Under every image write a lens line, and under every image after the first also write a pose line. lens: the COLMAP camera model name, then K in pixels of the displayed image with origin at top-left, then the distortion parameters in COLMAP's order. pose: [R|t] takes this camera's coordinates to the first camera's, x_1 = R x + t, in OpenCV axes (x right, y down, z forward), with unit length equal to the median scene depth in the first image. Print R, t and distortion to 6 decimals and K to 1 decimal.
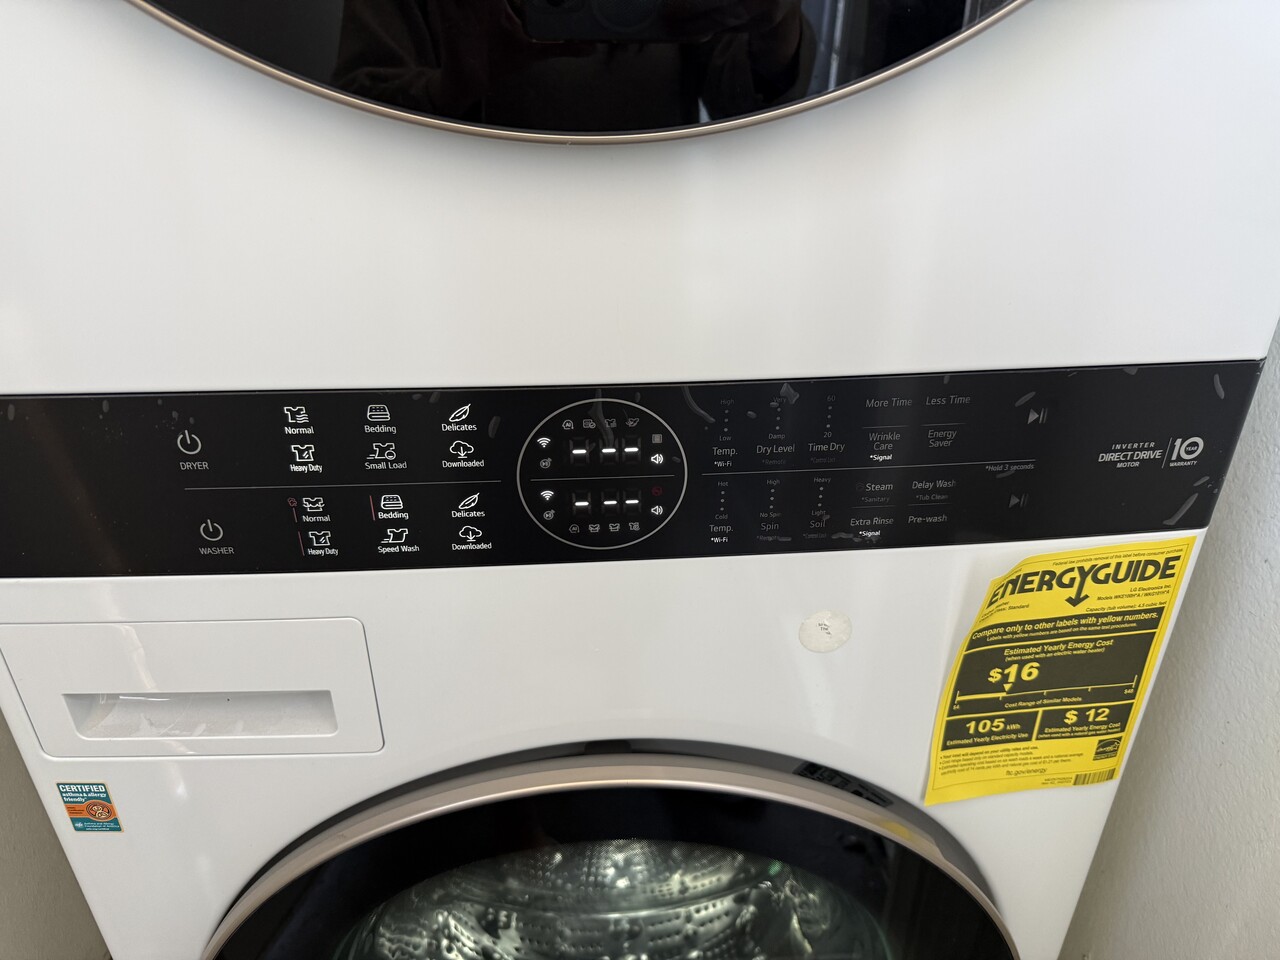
lens RADIAL K [[892.8, 0, 640.0], [0, 892.8, 480.0], [0, 0, 1]] dist [0.010876, -0.046177]
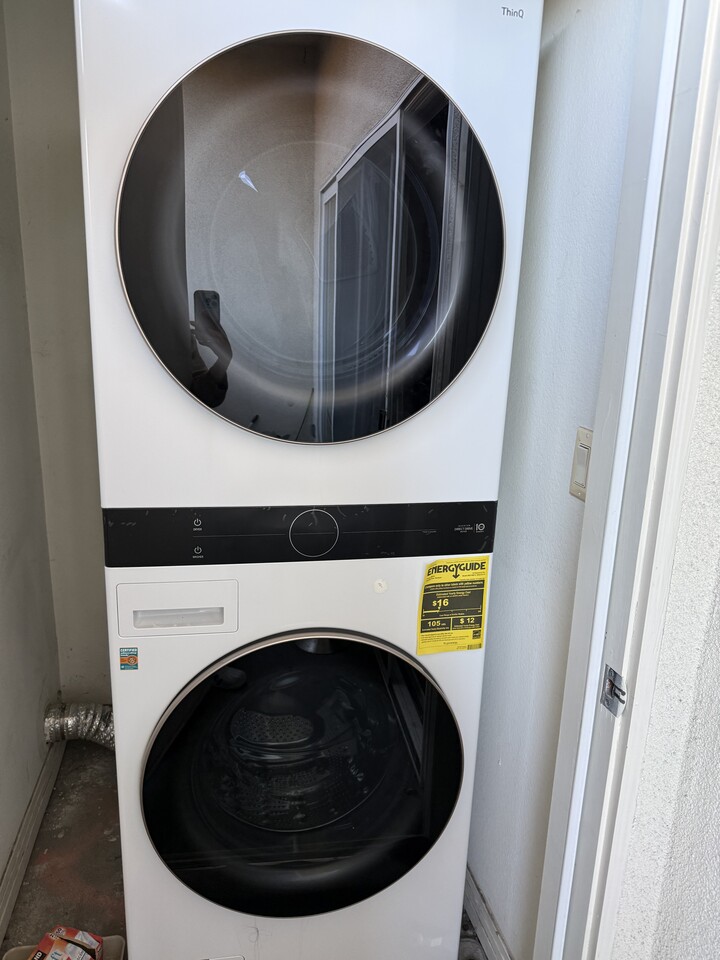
lens RADIAL K [[669.6, 0, 343.1], [0, 669.6, 480.8], [0, 0, 1]] dist [0.010876, -0.046177]
pose [[0.992586, 0.003441, 0.121494, -0.206758], [0.027460, 0.967406, -0.251738, 0.387341], [-0.118400, 0.253208, 0.960139, -1.327828]]
